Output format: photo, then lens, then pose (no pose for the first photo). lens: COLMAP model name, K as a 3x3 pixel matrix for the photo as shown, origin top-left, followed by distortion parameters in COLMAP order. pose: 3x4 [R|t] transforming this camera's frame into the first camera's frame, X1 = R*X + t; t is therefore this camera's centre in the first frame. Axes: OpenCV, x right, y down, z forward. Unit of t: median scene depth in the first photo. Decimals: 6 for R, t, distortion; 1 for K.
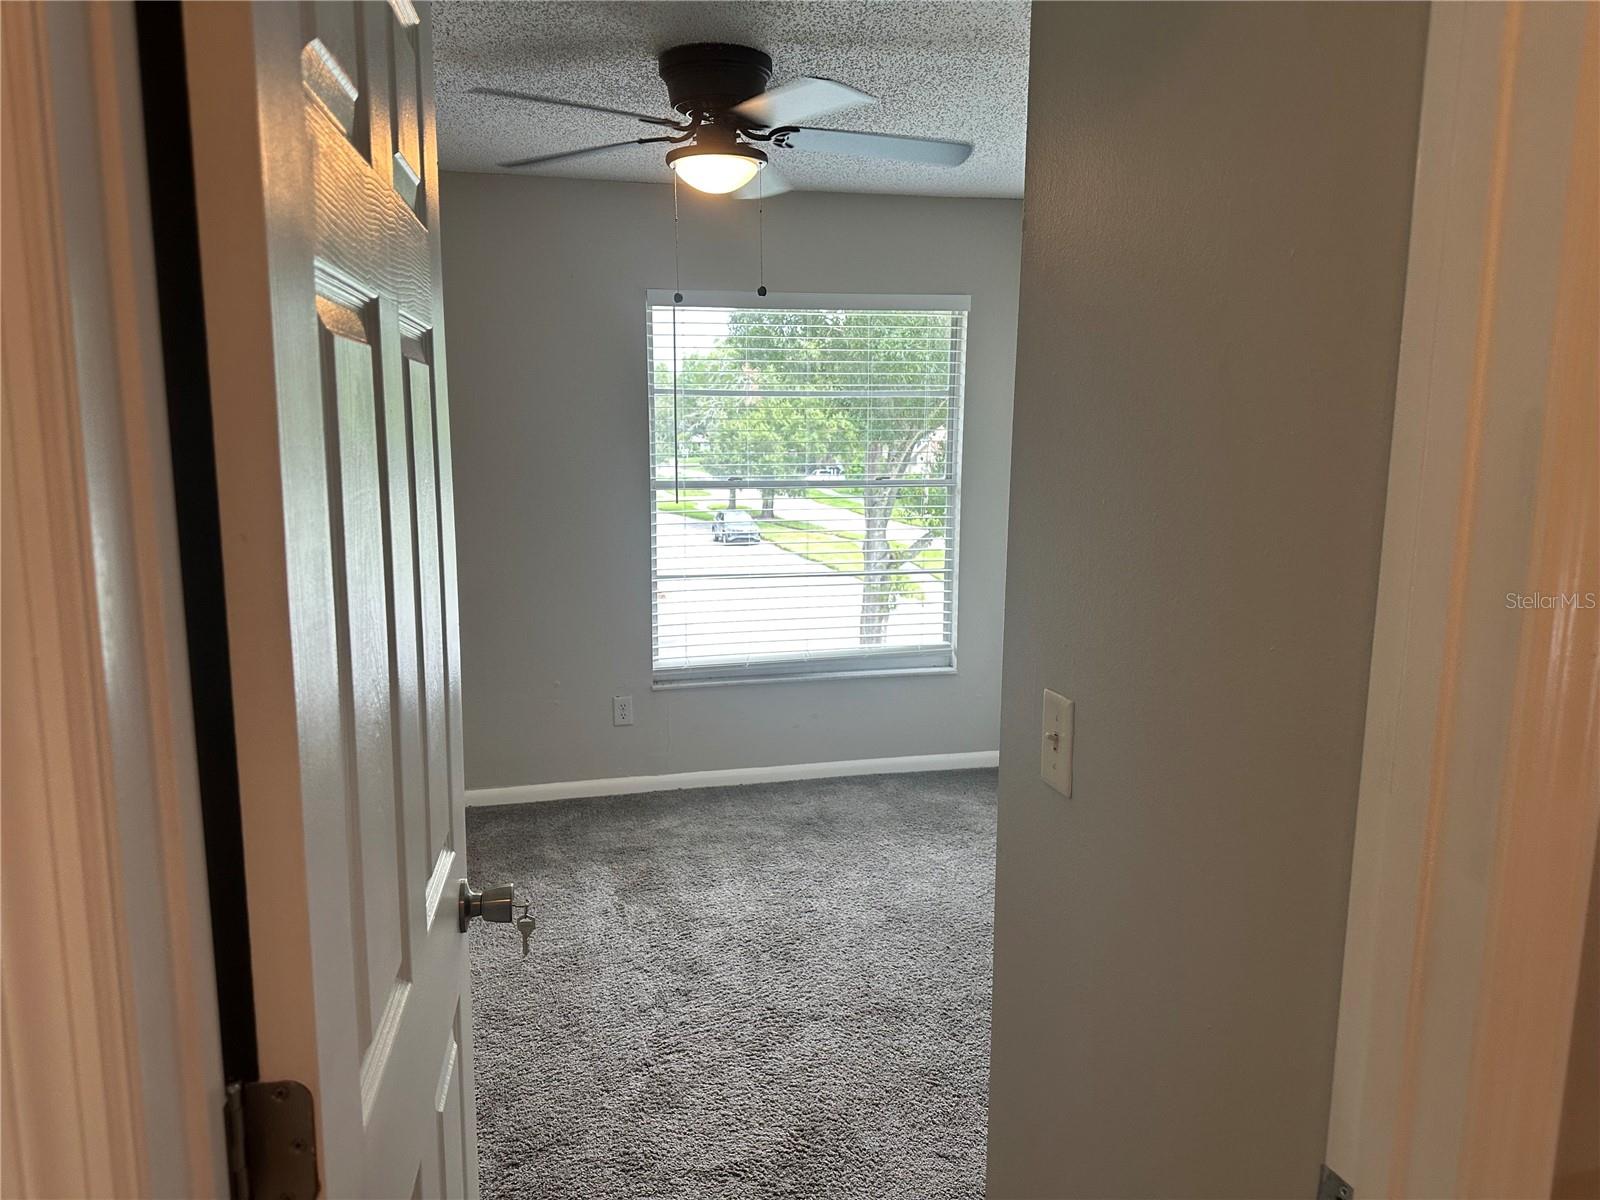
lens RADIAL K [[1119.0, 0, 798.0], [0, 1119.0, 602.4], [0, 0, 1]] dist [0.057662, -0.072820]
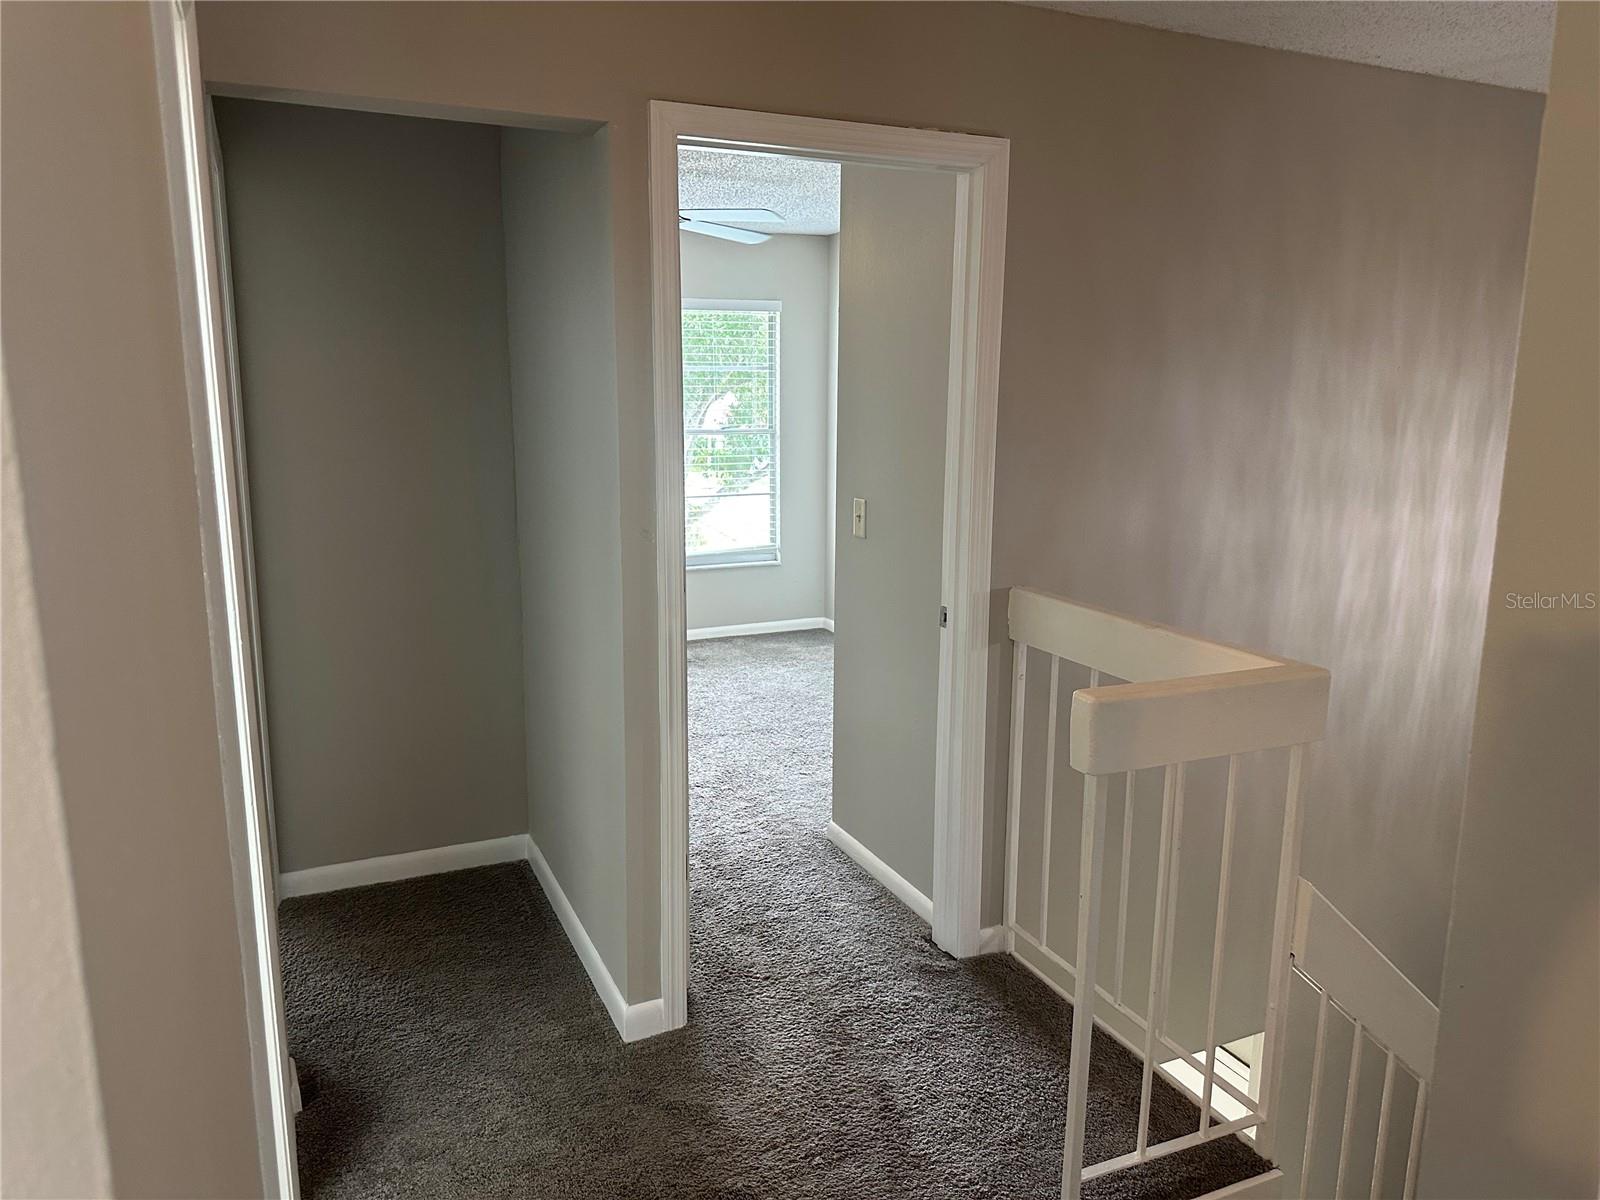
lens RADIAL K [[1119.0, 0, 804.3], [0, 1119.0, 604.4], [0, 0, 1]] dist [0.057662, -0.072820]
pose [[0.979575, -0.038205, 0.197418, -0.117005], [0.031917, 0.998880, 0.034940, 0.066879], [-0.198532, -0.027925, 0.979697, -0.428211]]
